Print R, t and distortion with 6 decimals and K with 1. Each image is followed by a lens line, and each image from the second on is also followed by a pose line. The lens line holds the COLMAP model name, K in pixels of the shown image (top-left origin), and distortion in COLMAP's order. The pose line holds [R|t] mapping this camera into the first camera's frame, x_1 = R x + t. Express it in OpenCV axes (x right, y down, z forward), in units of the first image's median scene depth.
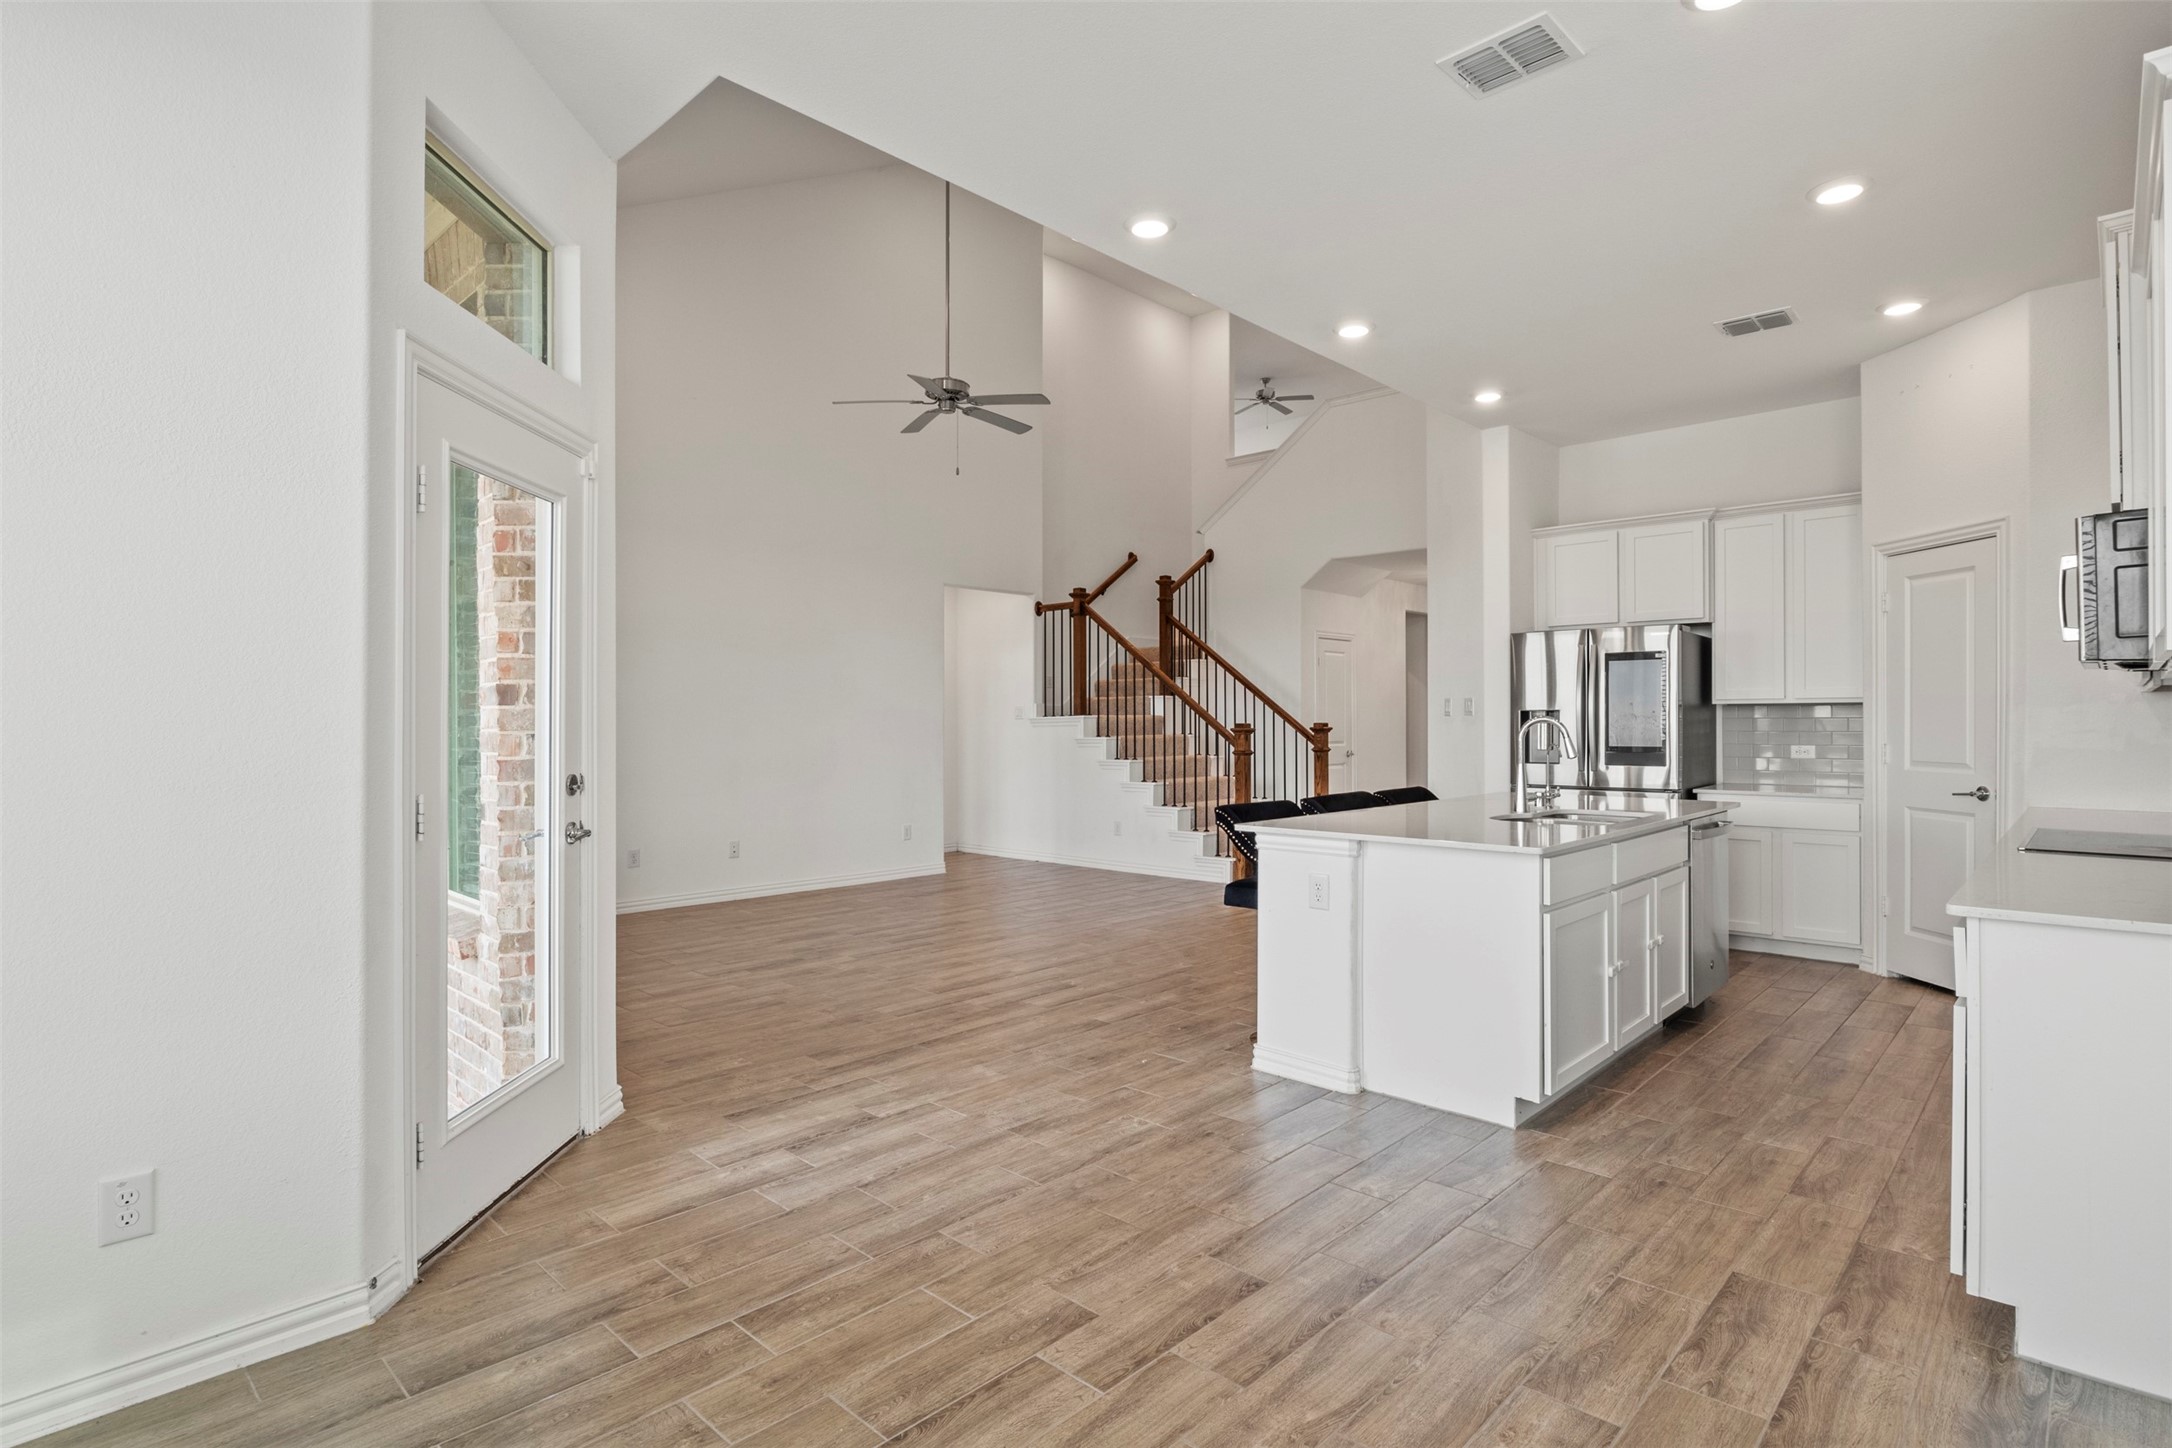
lens RADIAL K [[1087.6, 0, 1086.0], [0, 1087.6, 718.5], [0, 0, 1]] dist [-0.028391, -0.001069]
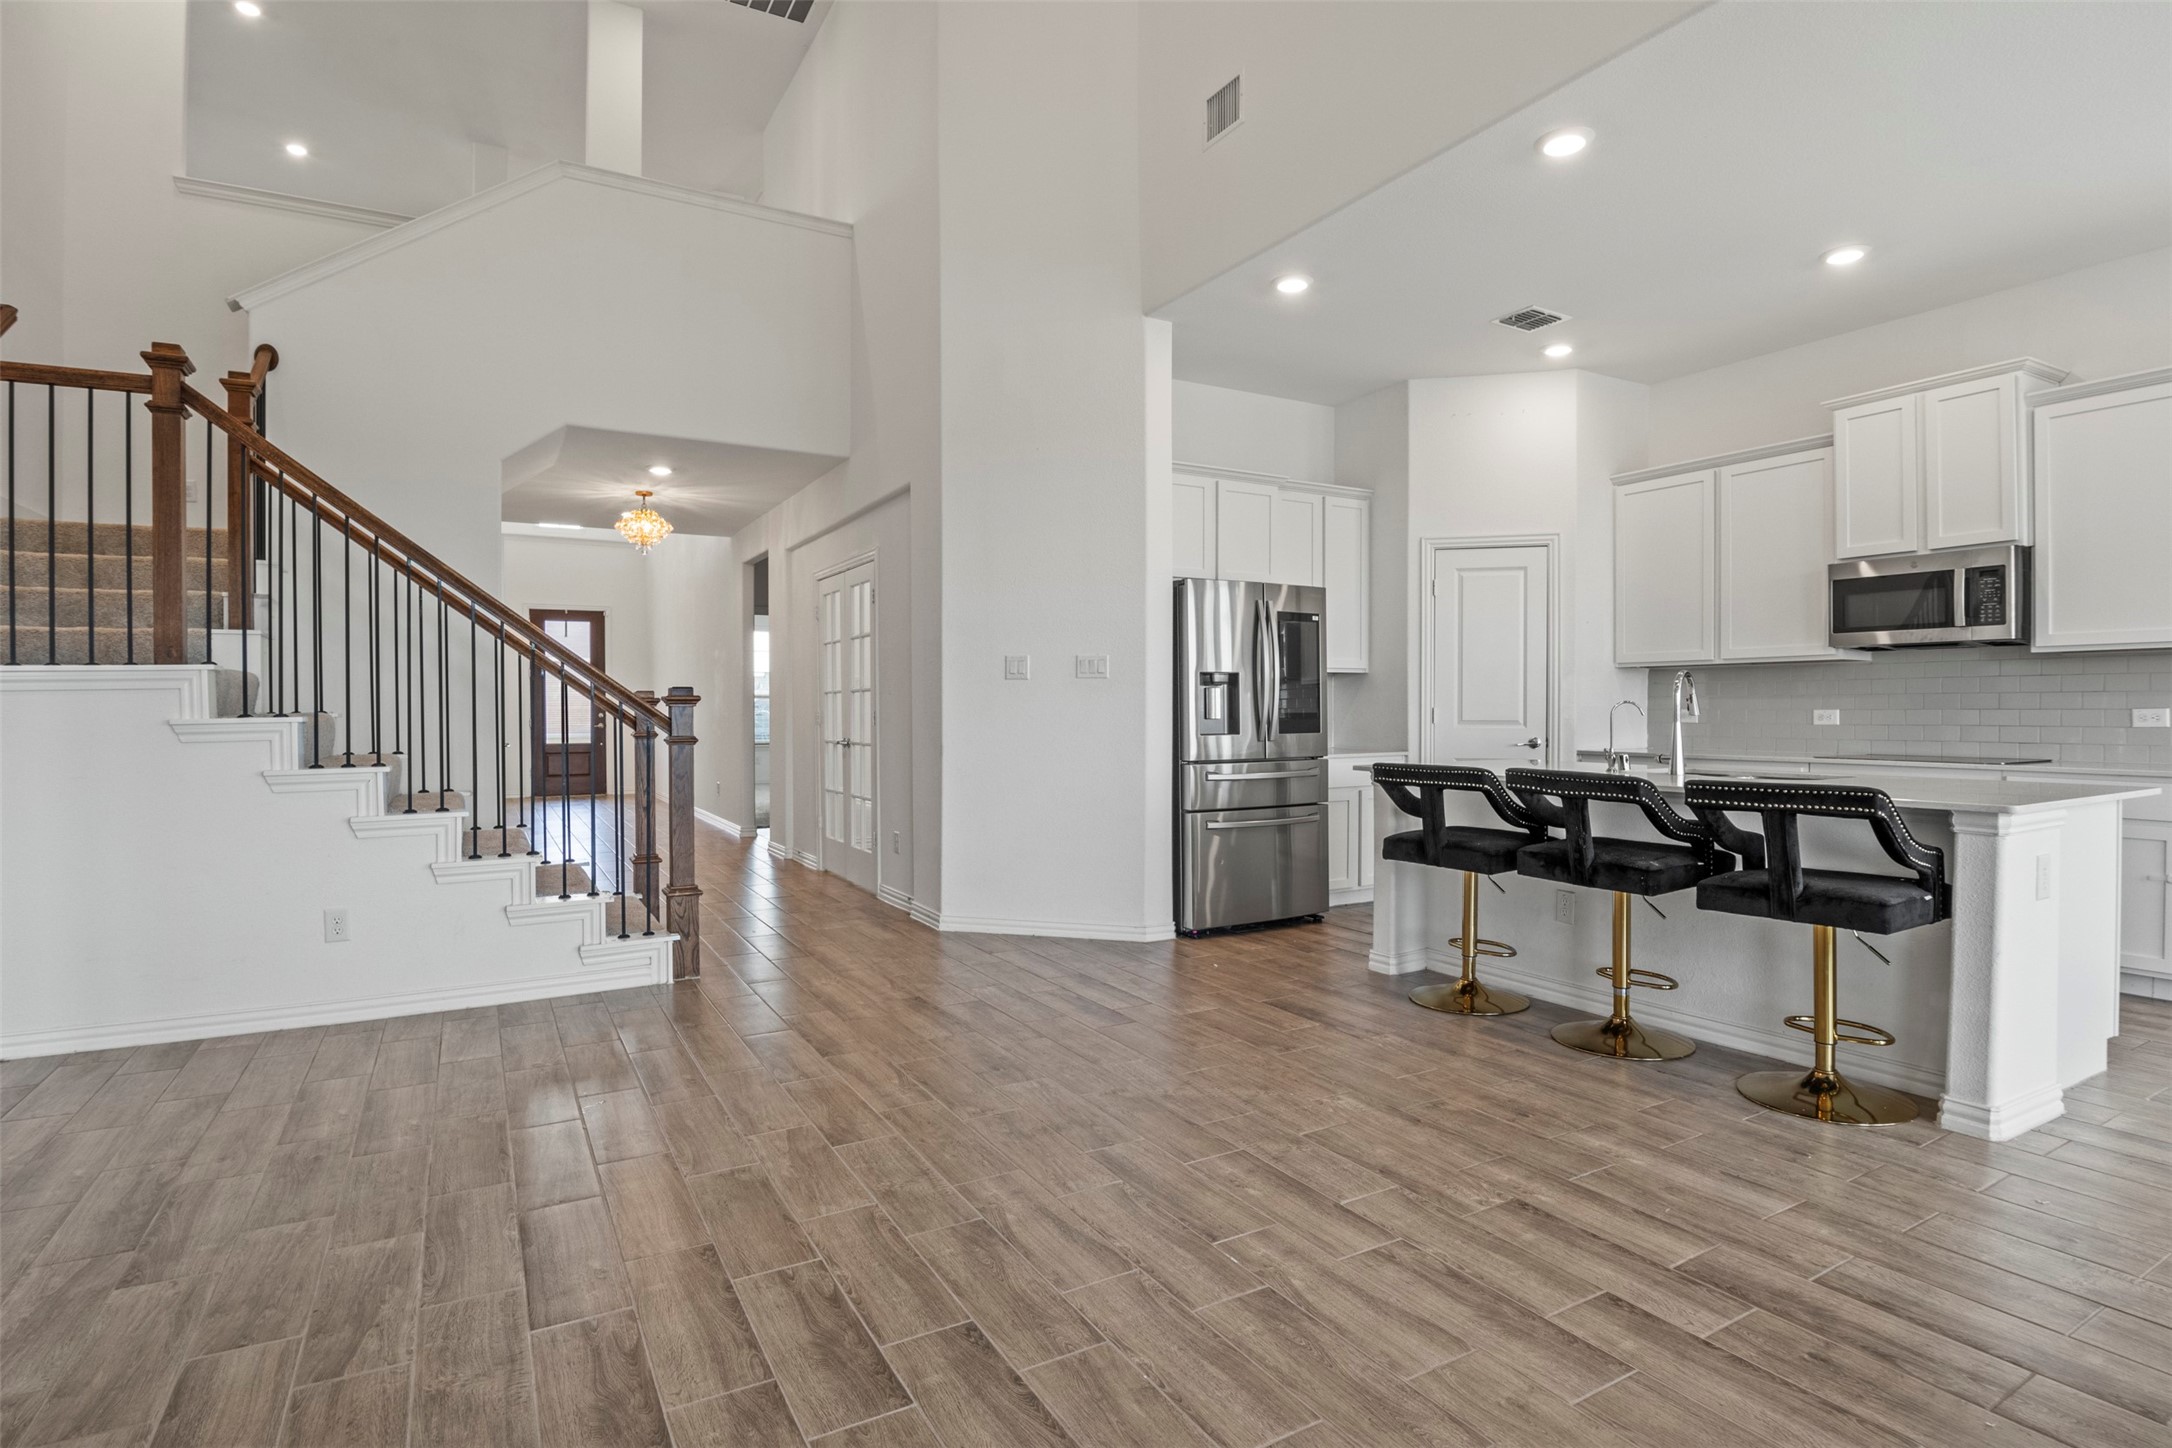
lens RADIAL K [[1087.6, 0, 1086.0], [0, 1087.6, 718.5], [0, 0, 1]] dist [-0.028391, -0.001069]
pose [[0.287206, -0.008555, 0.957831, -0.562197], [0.002253, 0.999963, 0.008256, 0.028102], [-0.957866, -0.000213, 0.287215, 1.117931]]
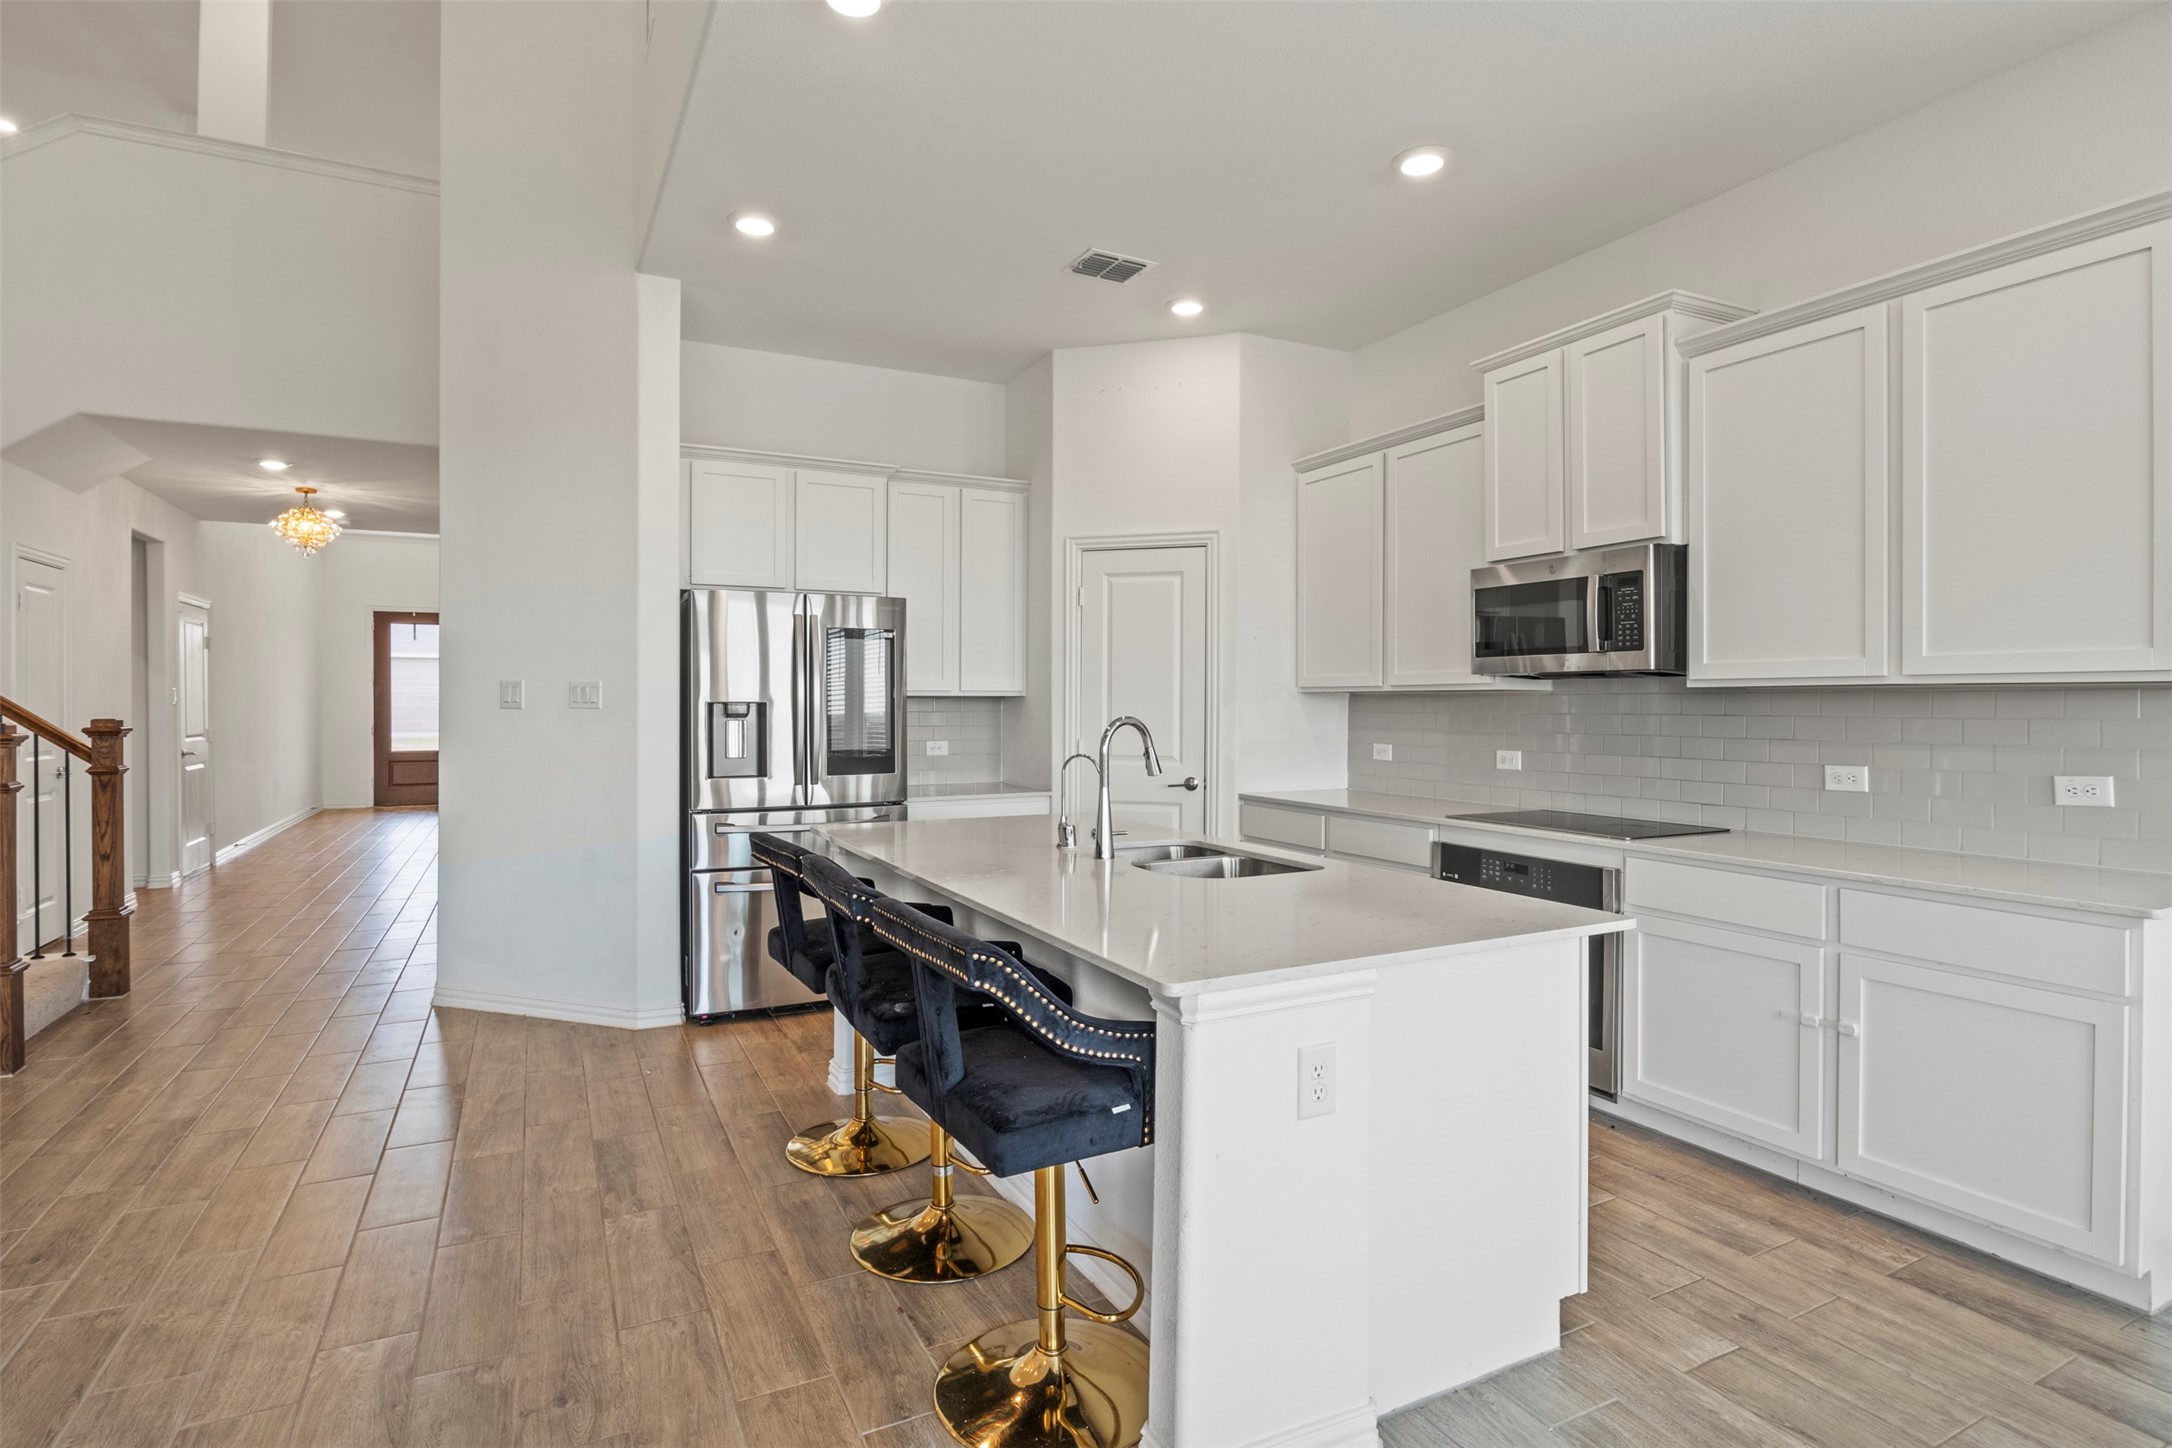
lens RADIAL K [[1087.2, 0, 1085.9], [0, 1087.2, 698.6], [0, 0, 1]] dist [-0.015015, -0.000498]
pose [[0.330523, 0.006319, 0.943777, -0.221803], [-0.002396, 0.999980, -0.005856, -0.008431], [-0.943795, -0.000326, 0.330532, 0.721121]]
